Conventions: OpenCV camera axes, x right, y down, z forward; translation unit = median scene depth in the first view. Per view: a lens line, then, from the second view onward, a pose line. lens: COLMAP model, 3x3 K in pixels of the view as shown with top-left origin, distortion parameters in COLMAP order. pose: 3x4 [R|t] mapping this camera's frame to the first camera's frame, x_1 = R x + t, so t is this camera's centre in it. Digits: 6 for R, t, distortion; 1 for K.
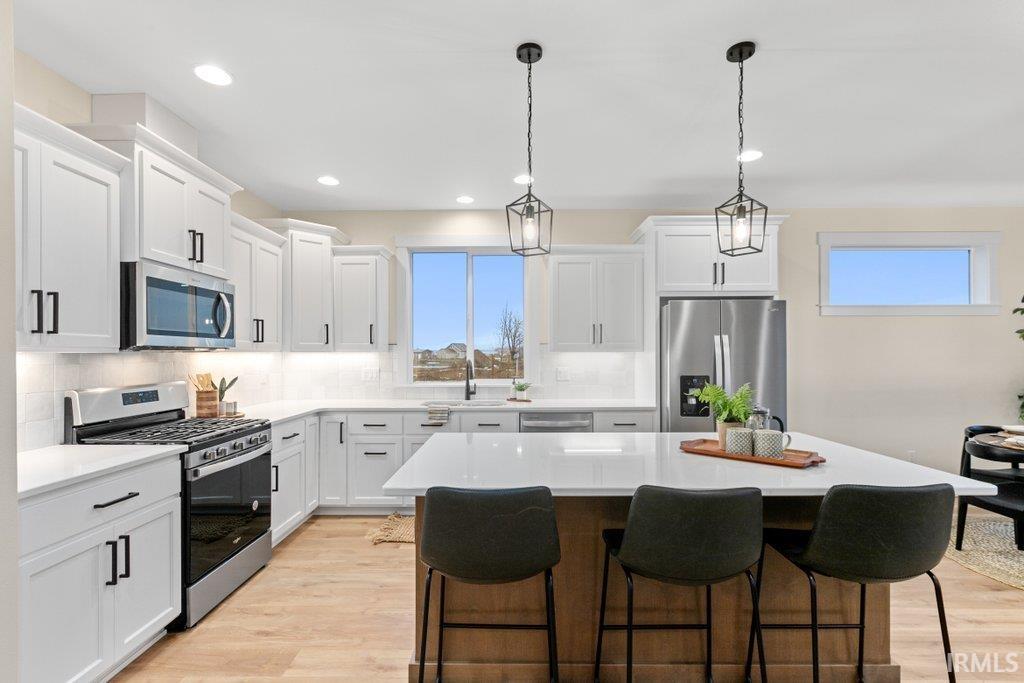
lens RADIAL K [[459.2, 0, 508.1], [0, 459.2, 351.6], [0, 0, 1]] dist [0.002872, 0.000285]
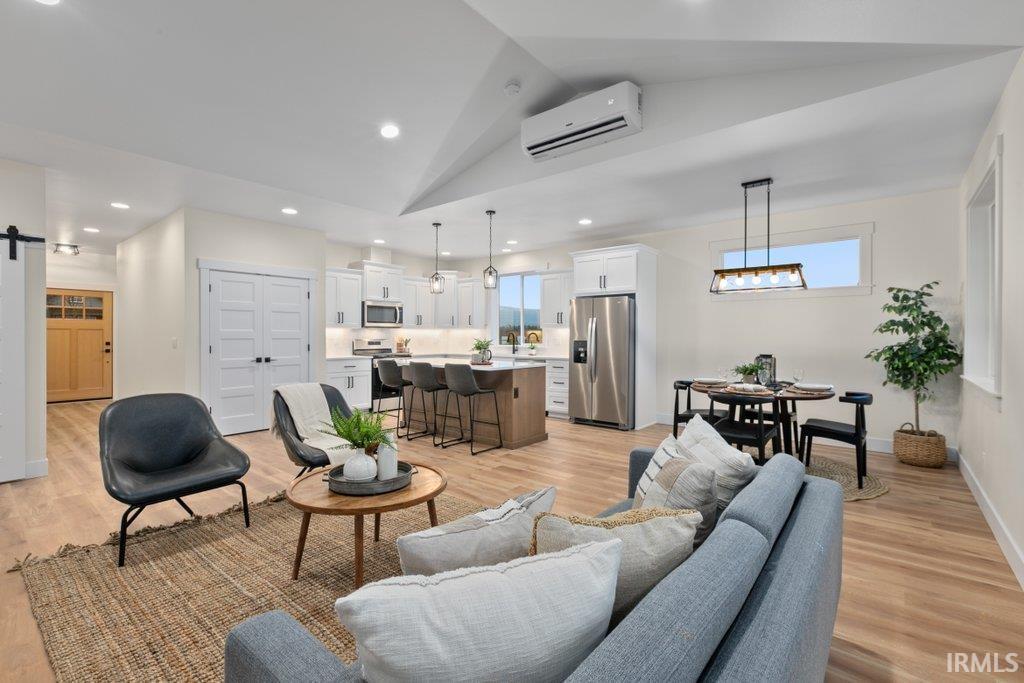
lens RADIAL K [[464.1, 0, 515.6], [0, 464.1, 339.9], [0, 0, 1]] dist [-0.017463, 0.000253]
pose [[0.769629, 0.012027, -0.638378, 1.810827], [-0.002103, 0.999865, 0.016301, 0.024131], [0.638488, -0.011203, 0.769551, -0.734533]]
